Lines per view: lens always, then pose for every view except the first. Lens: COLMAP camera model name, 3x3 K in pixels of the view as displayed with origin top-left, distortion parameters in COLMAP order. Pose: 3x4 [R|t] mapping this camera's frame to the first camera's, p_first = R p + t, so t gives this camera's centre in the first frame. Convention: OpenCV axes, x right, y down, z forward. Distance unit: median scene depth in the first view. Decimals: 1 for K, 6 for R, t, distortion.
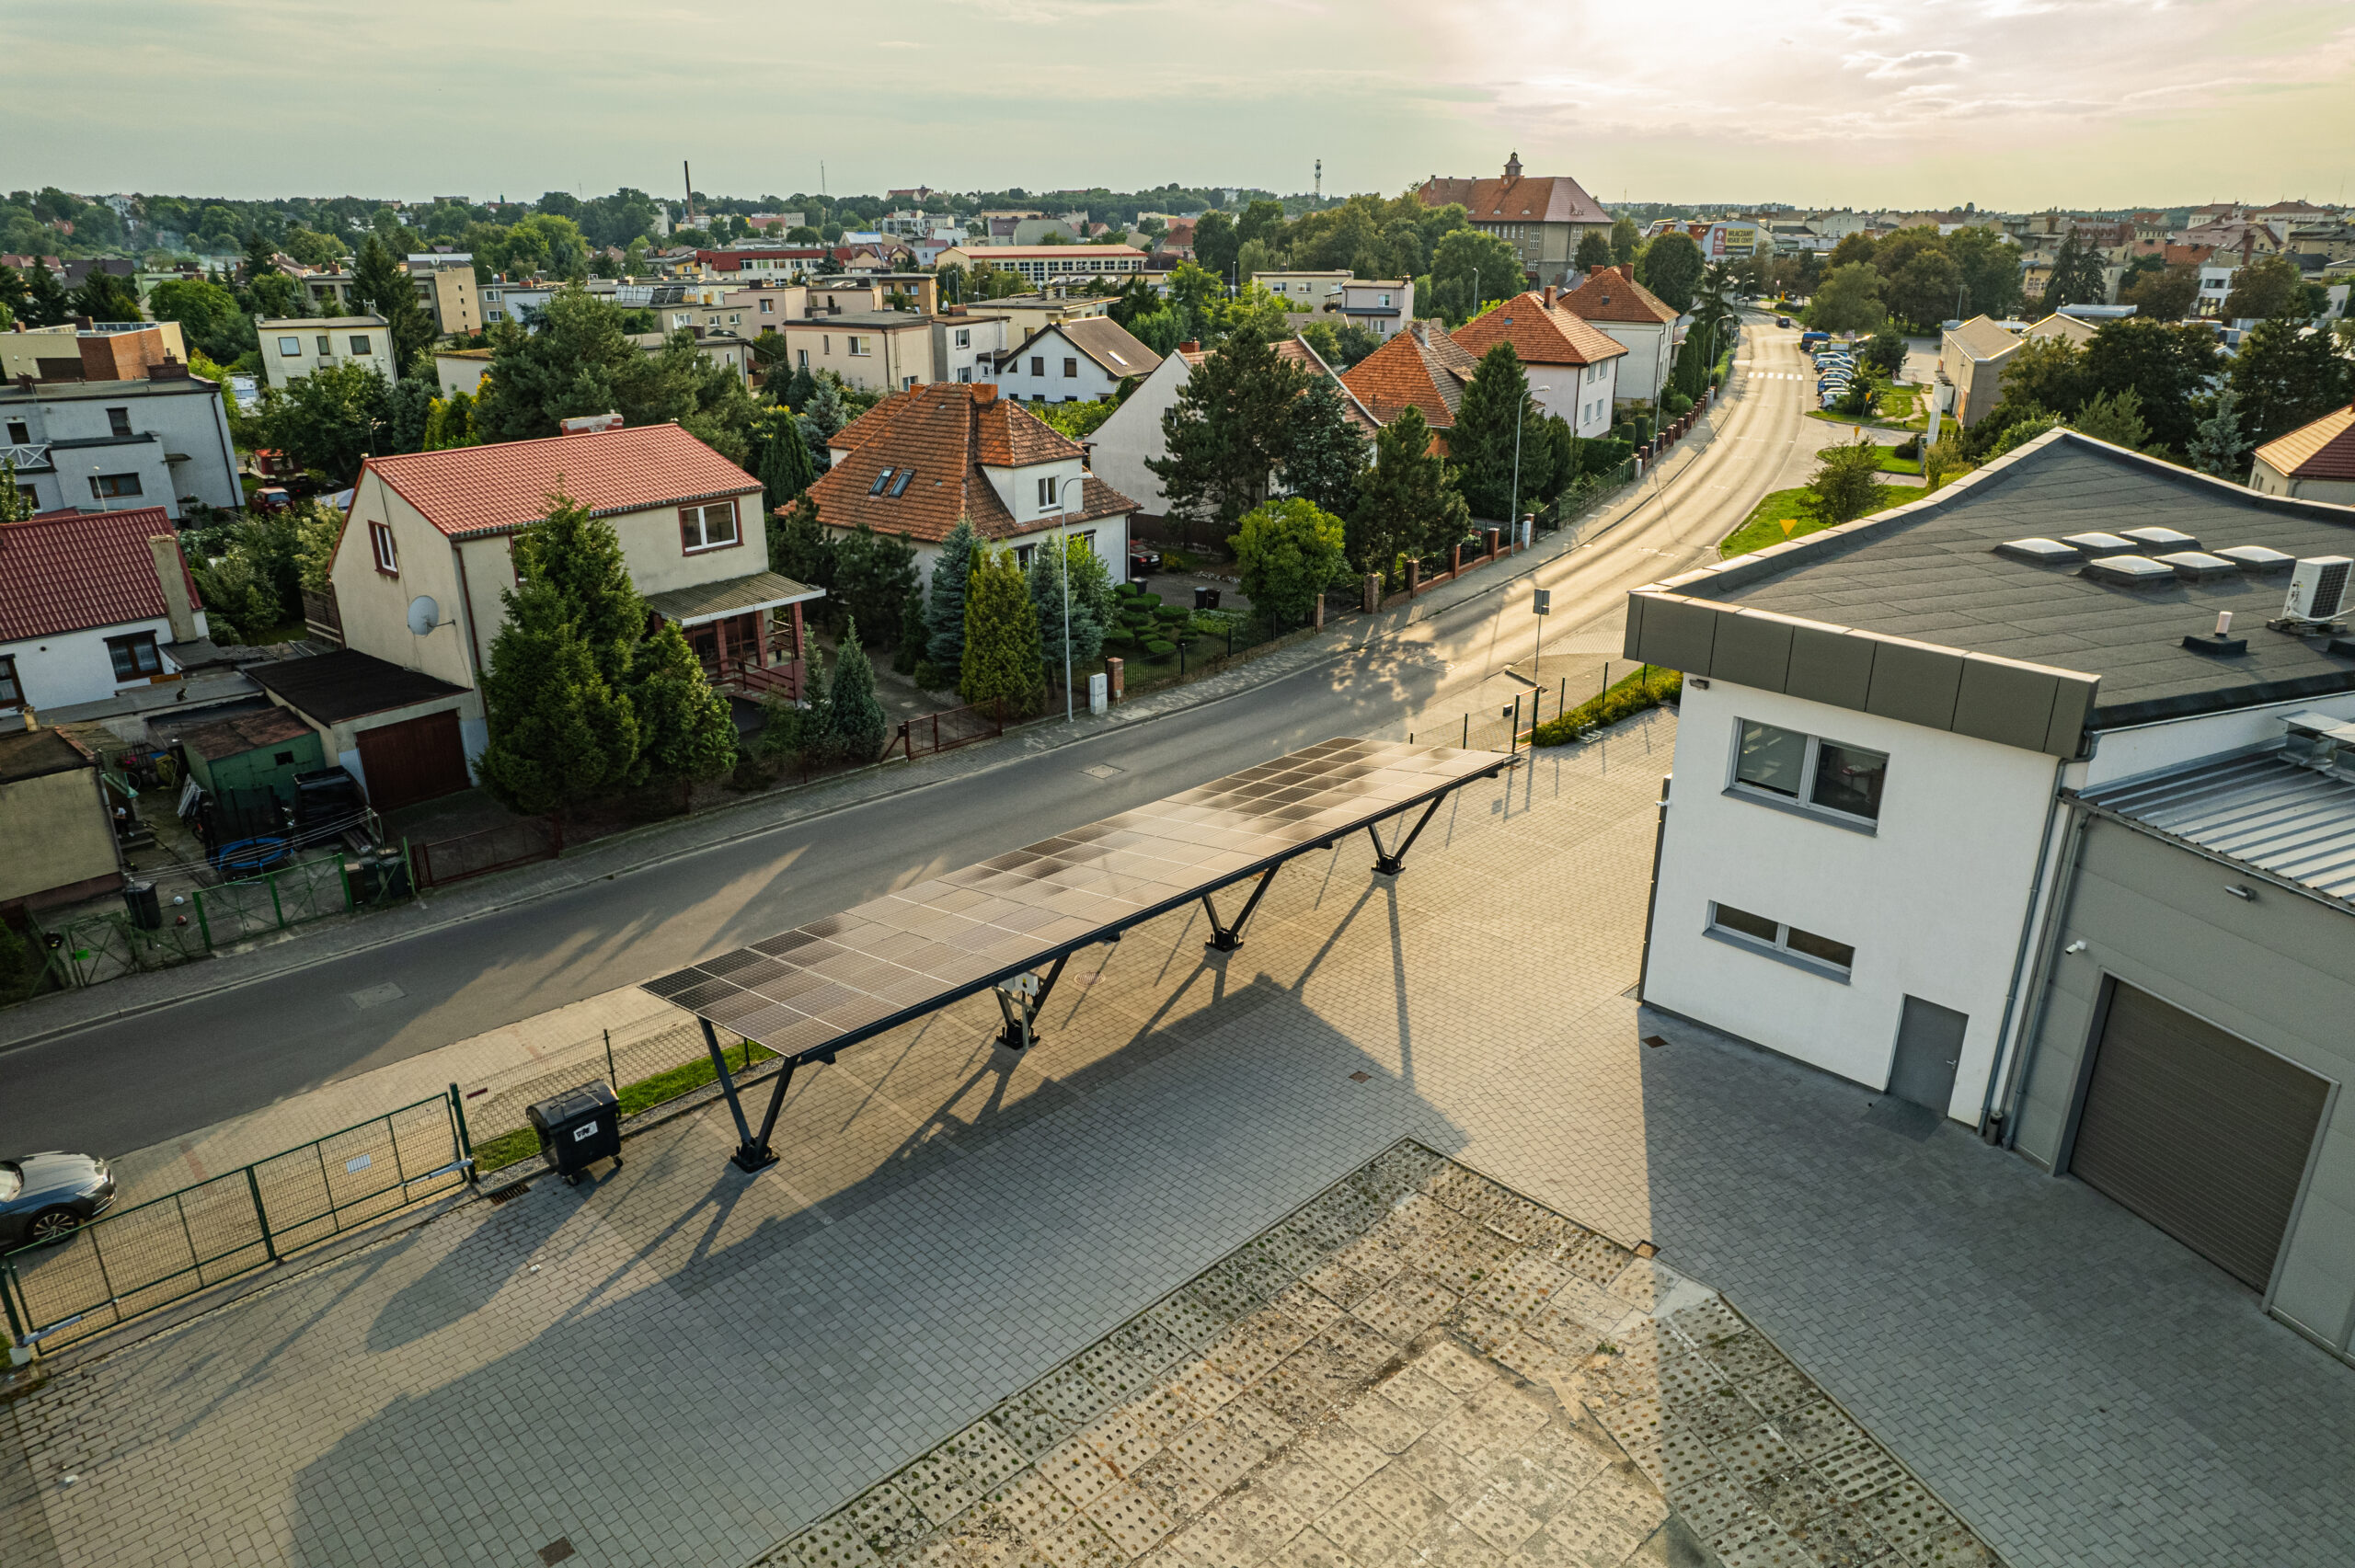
lens RADIAL K [[1507.8, 0, 1185.6], [0, 1507.8, 786.8], [0, 0, 1]] dist [-0.079342, 0.071986]
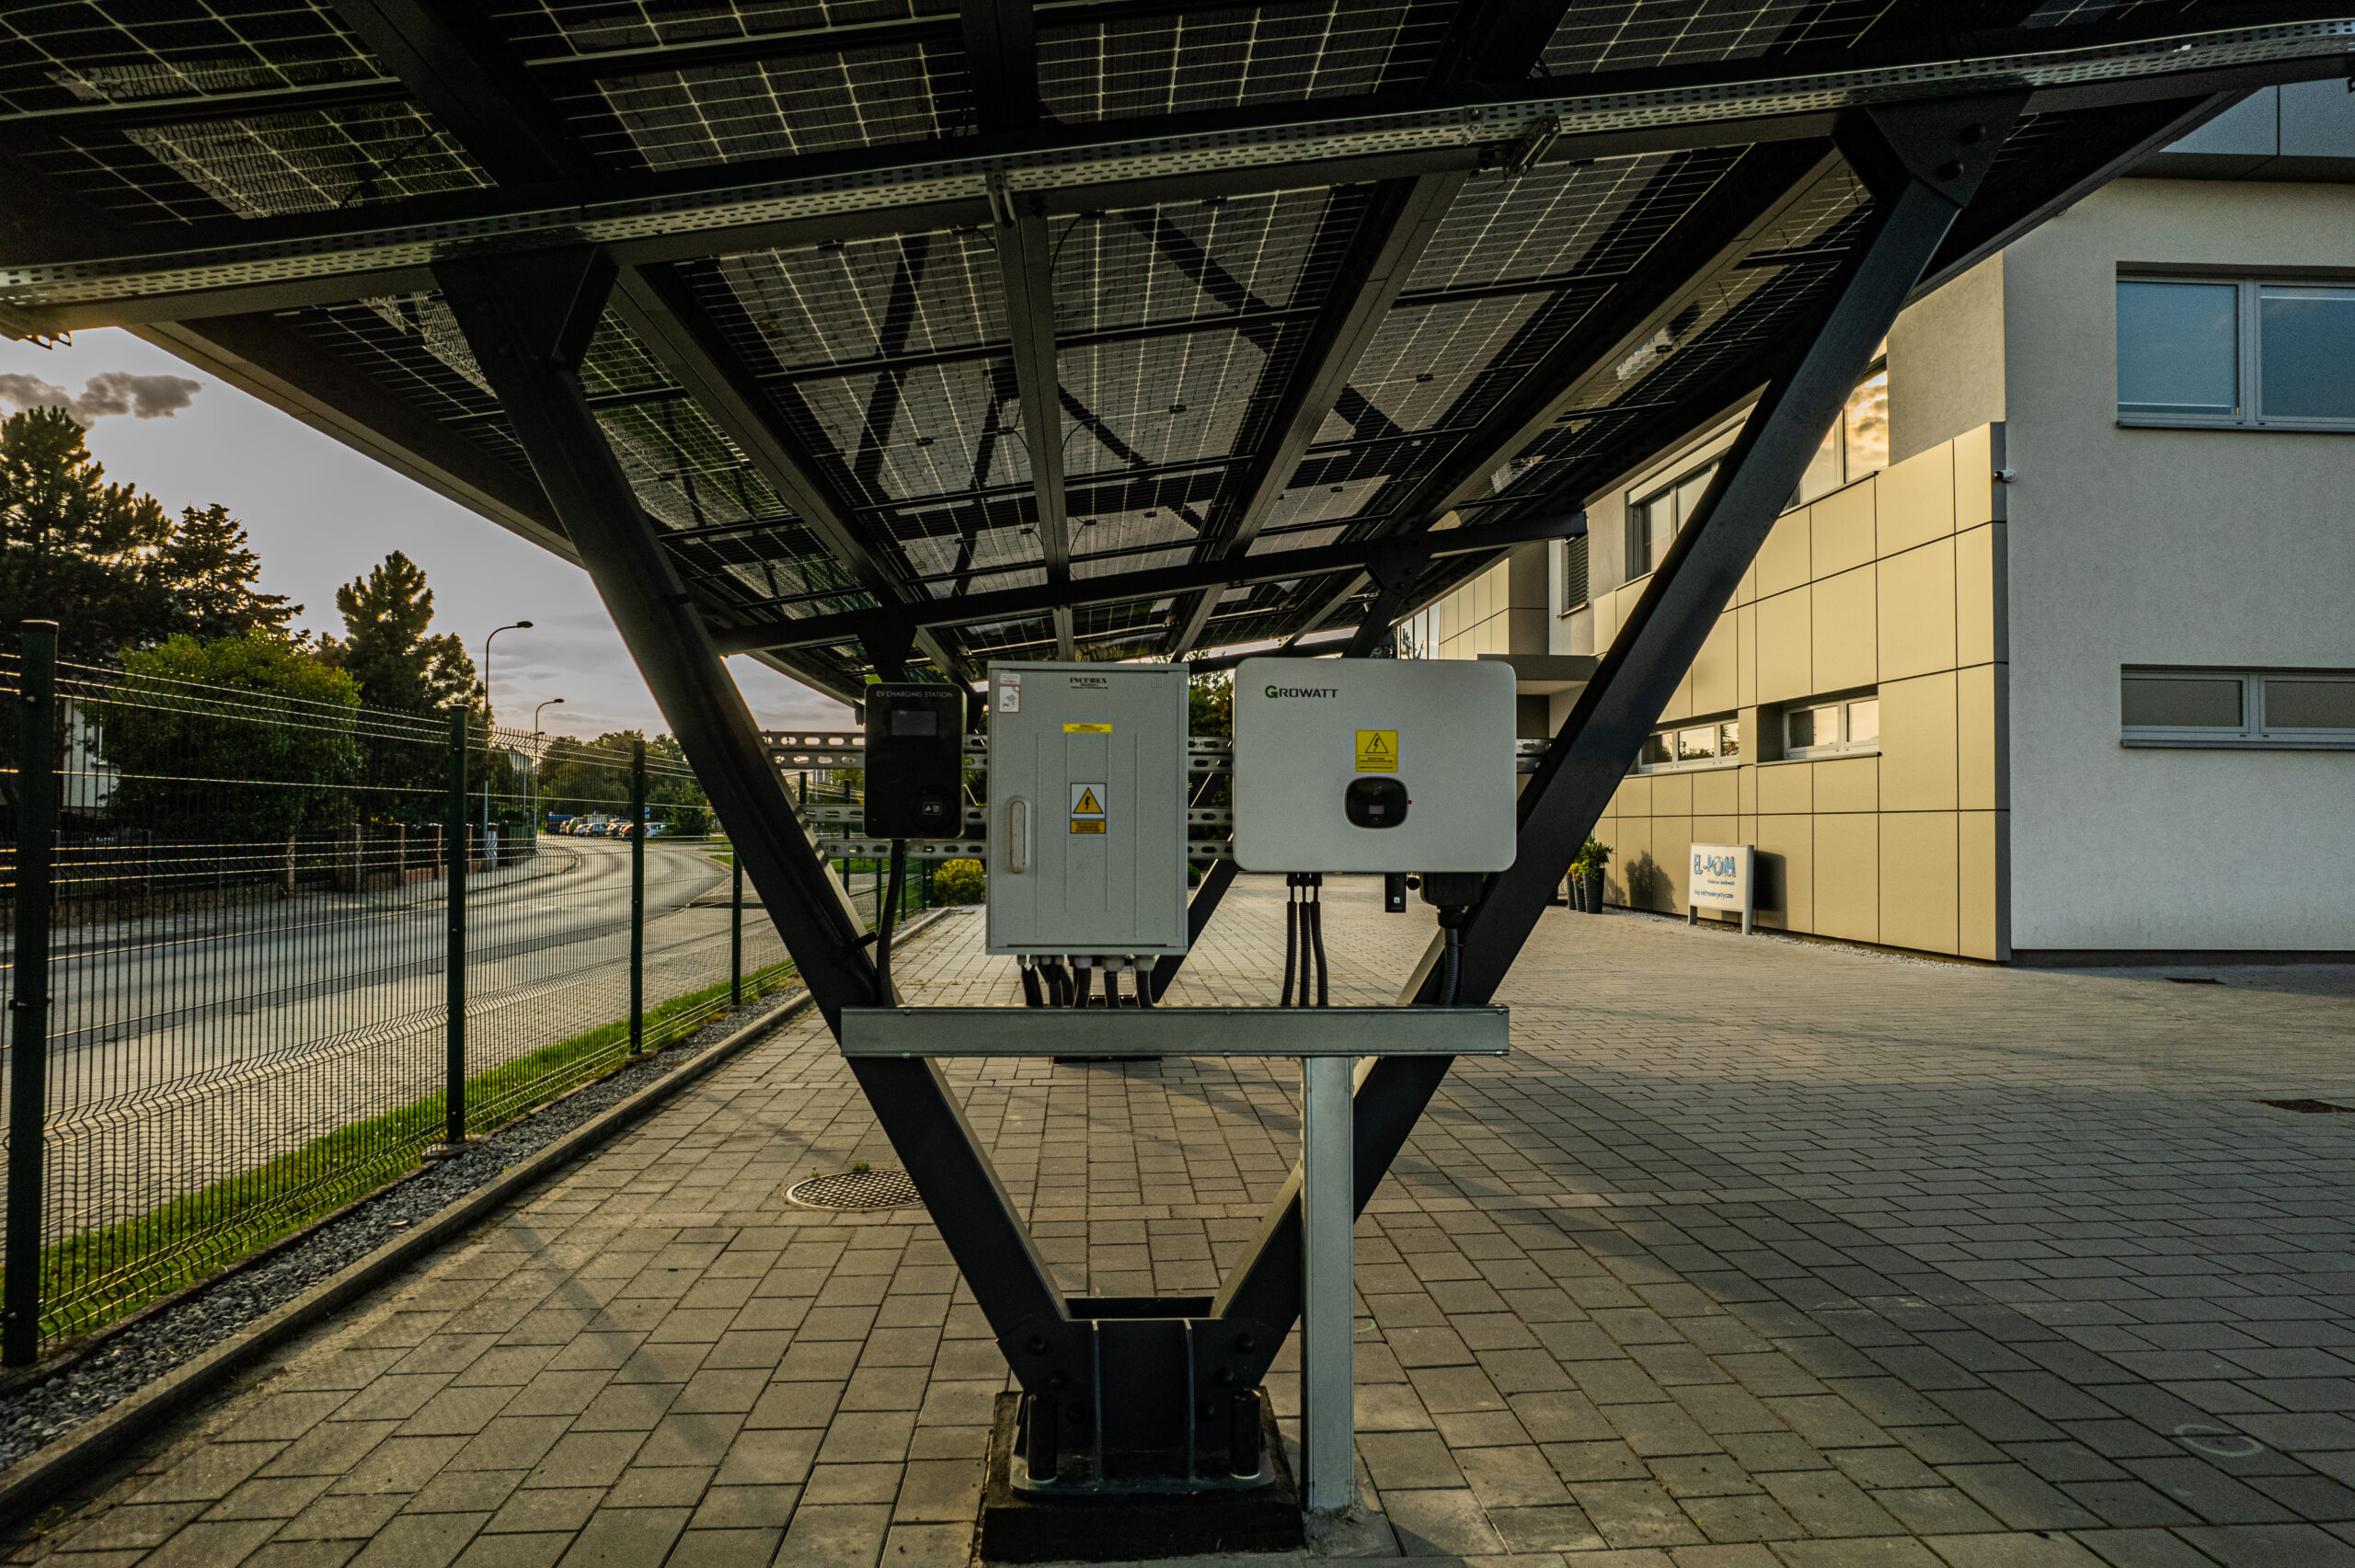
lens RADIAL K [[1507.8, 0, 1188.4], [0, 1507.8, 783.6], [0, 0, 1]] dist [-0.079342, 0.071986]
pose [[0.655897, 0.024559, 0.754451, -0.189149], [0.260861, 0.930518, -0.257075, 0.149315], [-0.708344, 0.365422, 0.603918, 0.912259]]
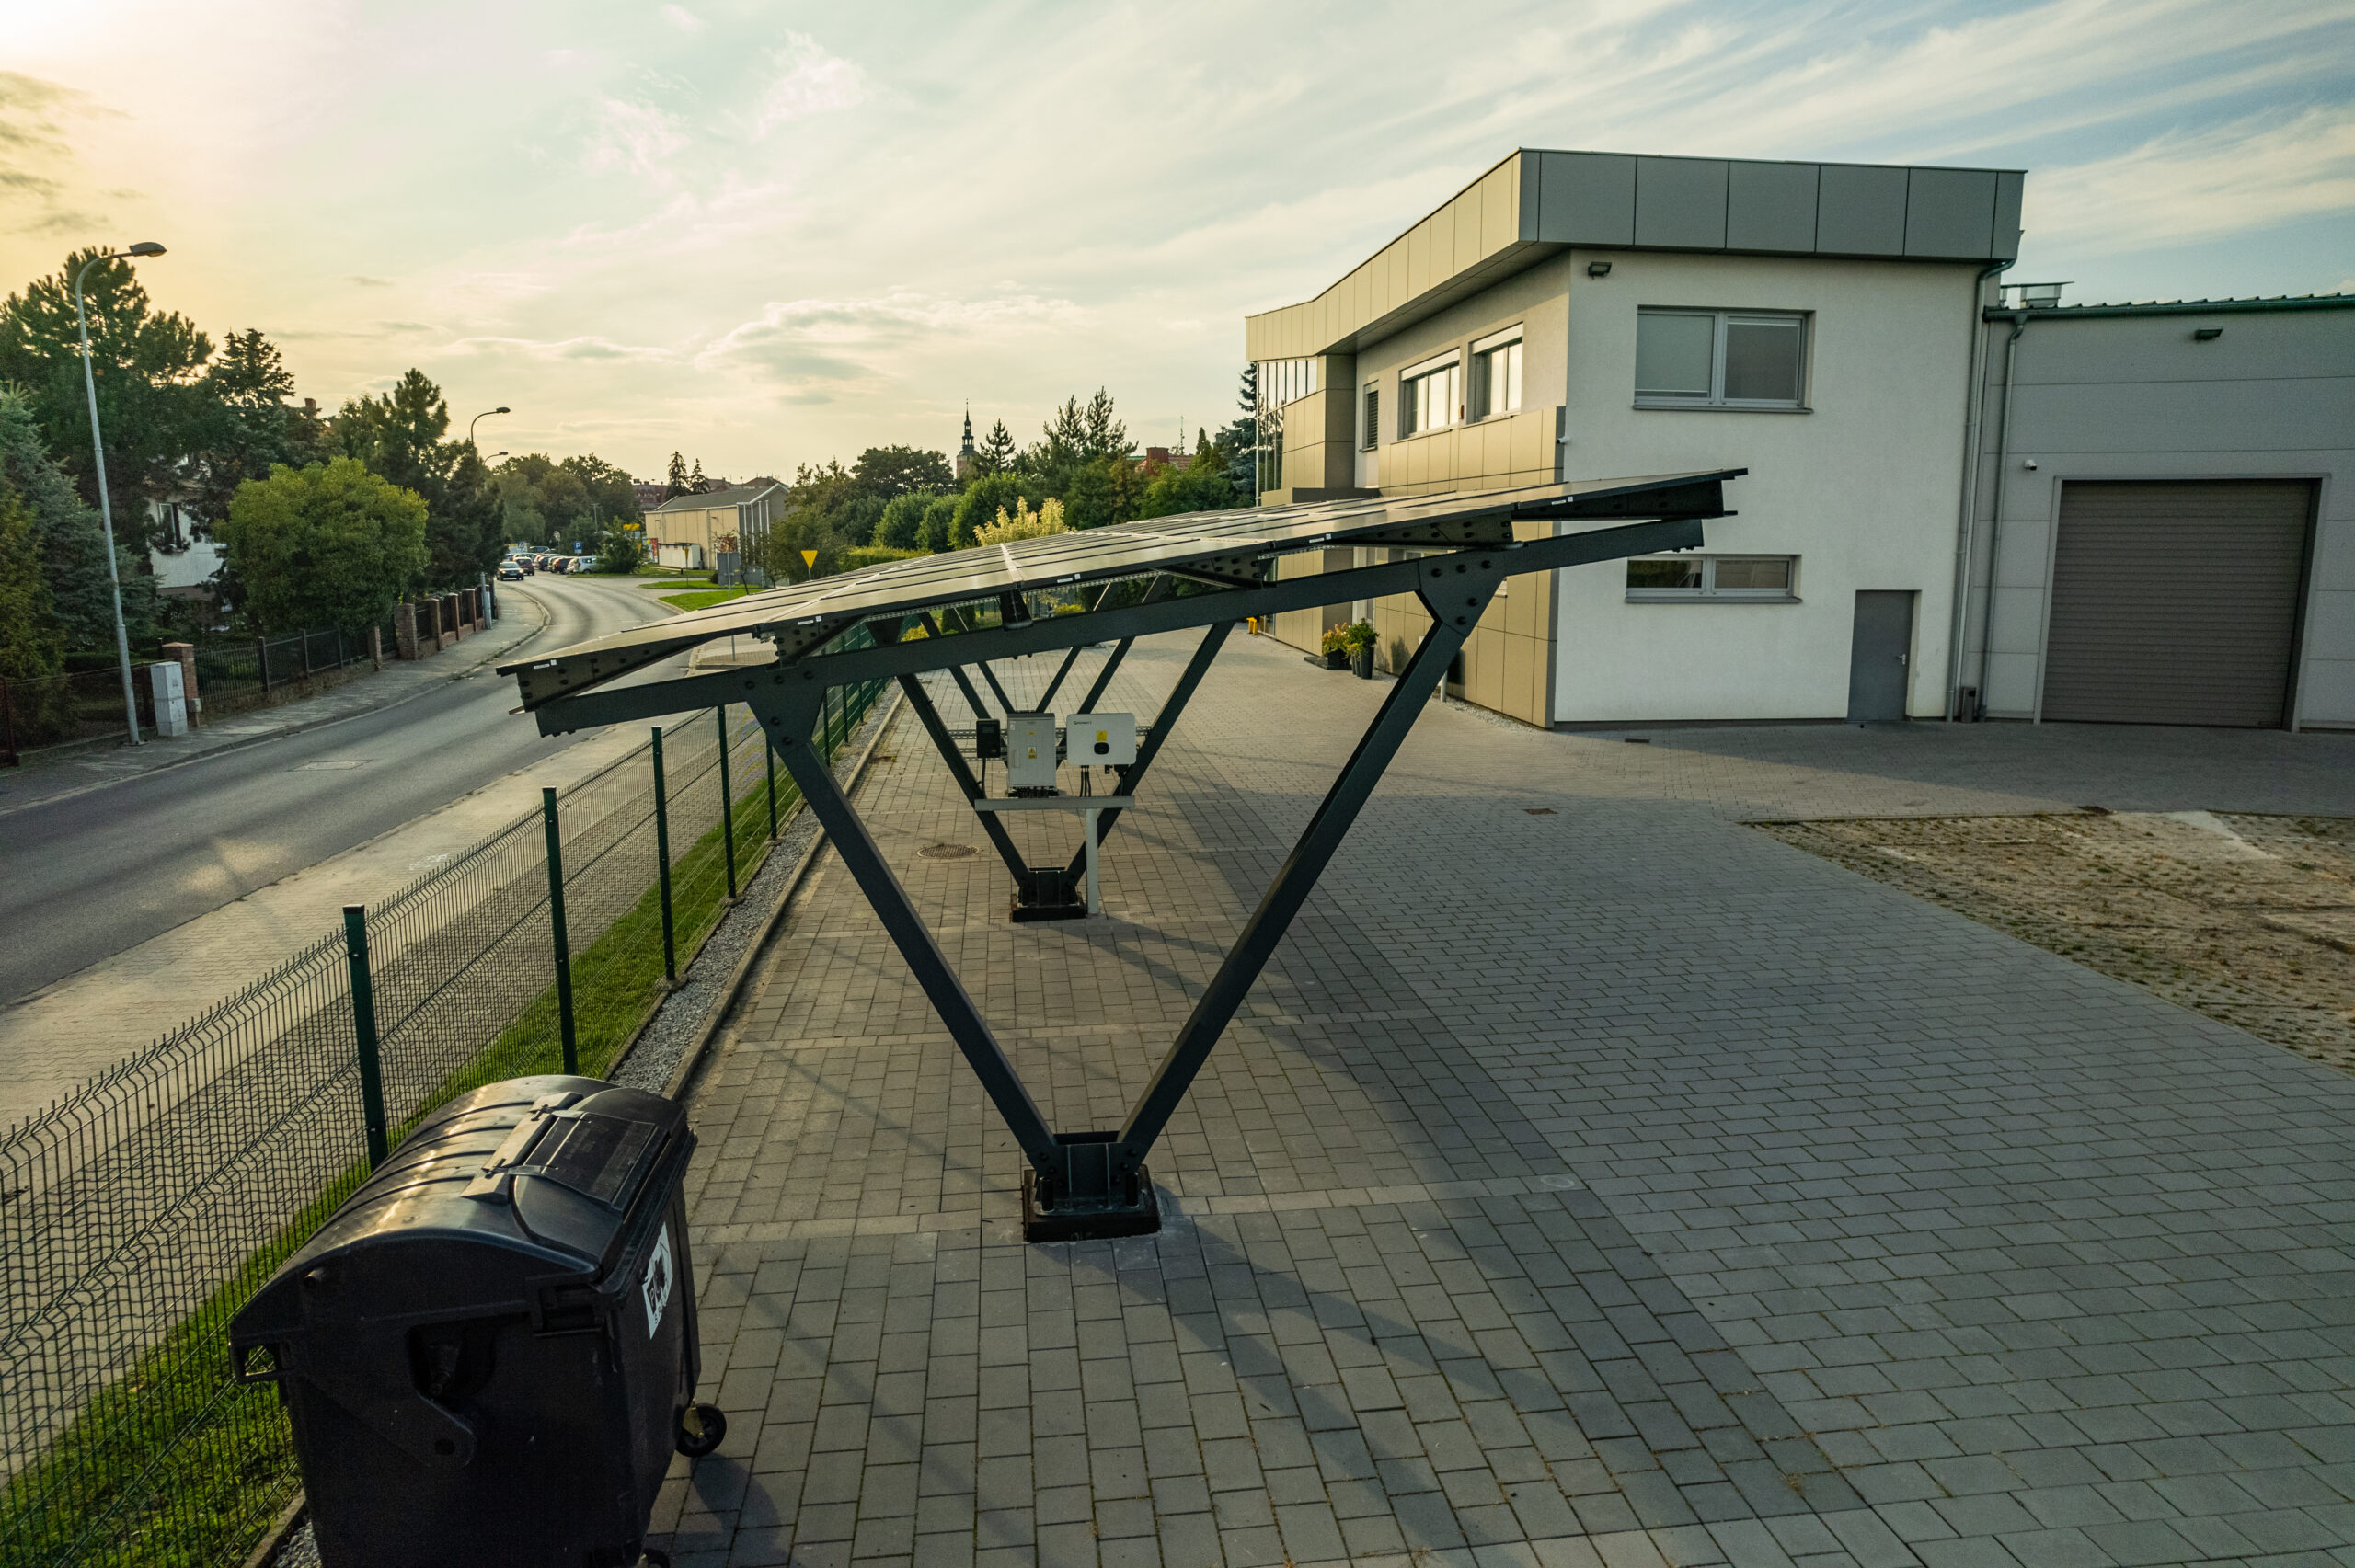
lens RADIAL K [[1507.8, 0, 1184.5], [0, 1507.8, 793.1], [0, 0, 1]] dist [-0.079342, 0.071986]
pose [[0.613154, -0.137200, 0.777958, -0.422034], [0.280392, 0.958478, -0.051956, 0.168406], [-0.738528, 0.249991, 0.626164, 0.684689]]
